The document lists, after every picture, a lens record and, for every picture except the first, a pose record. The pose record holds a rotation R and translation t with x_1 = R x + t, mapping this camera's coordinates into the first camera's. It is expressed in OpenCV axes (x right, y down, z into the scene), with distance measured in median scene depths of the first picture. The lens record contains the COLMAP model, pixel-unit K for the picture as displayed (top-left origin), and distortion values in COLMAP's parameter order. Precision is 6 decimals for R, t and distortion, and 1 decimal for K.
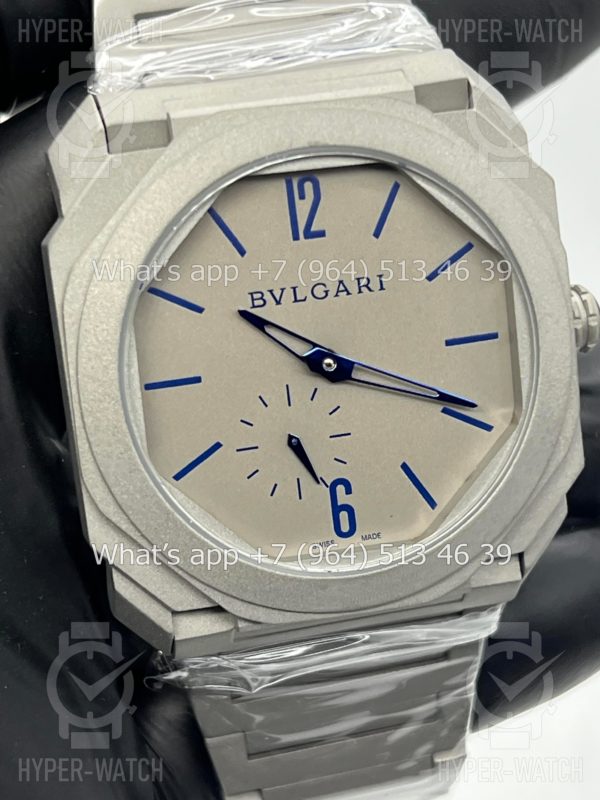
lens RADIAL K [[1926.4, 0, 299.6], [0, 1926.4, 399.8], [0, 0, 1]] dist [0.125385, 0.000000]
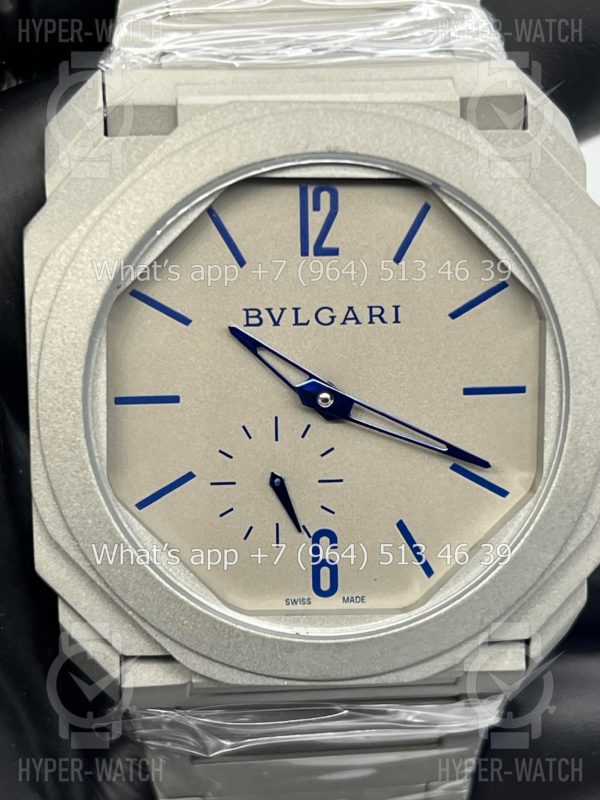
lens RADIAL K [[1926.4, 0, 298.7], [0, 1926.4, 399.1], [0, 0, 1]] dist [0.125385, 0.000000]
pose [[0.988240, 0.117736, -0.097566, 0.088652], [-0.118851, 0.992896, -0.005669, -0.012129], [0.096206, 0.017198, 0.995213, 0.120200]]
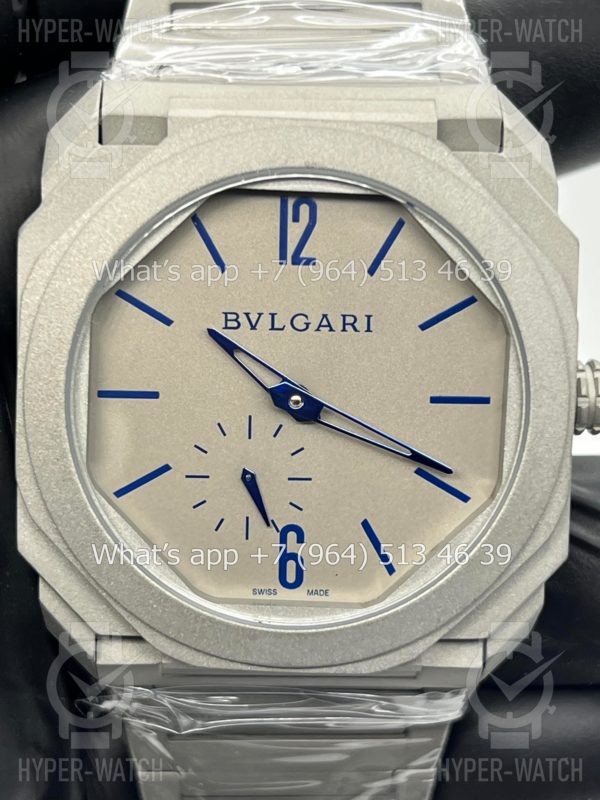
lens RADIAL K [[1926.4, 0, 302.4], [0, 1926.4, 402.8], [0, 0, 1]] dist [0.125385, 0.000000]
pose [[0.974955, 0.162784, -0.151539, 0.157708], [-0.163038, 0.986560, 0.010830, -0.028266], [0.151265, 0.014148, 0.988392, 0.082041]]
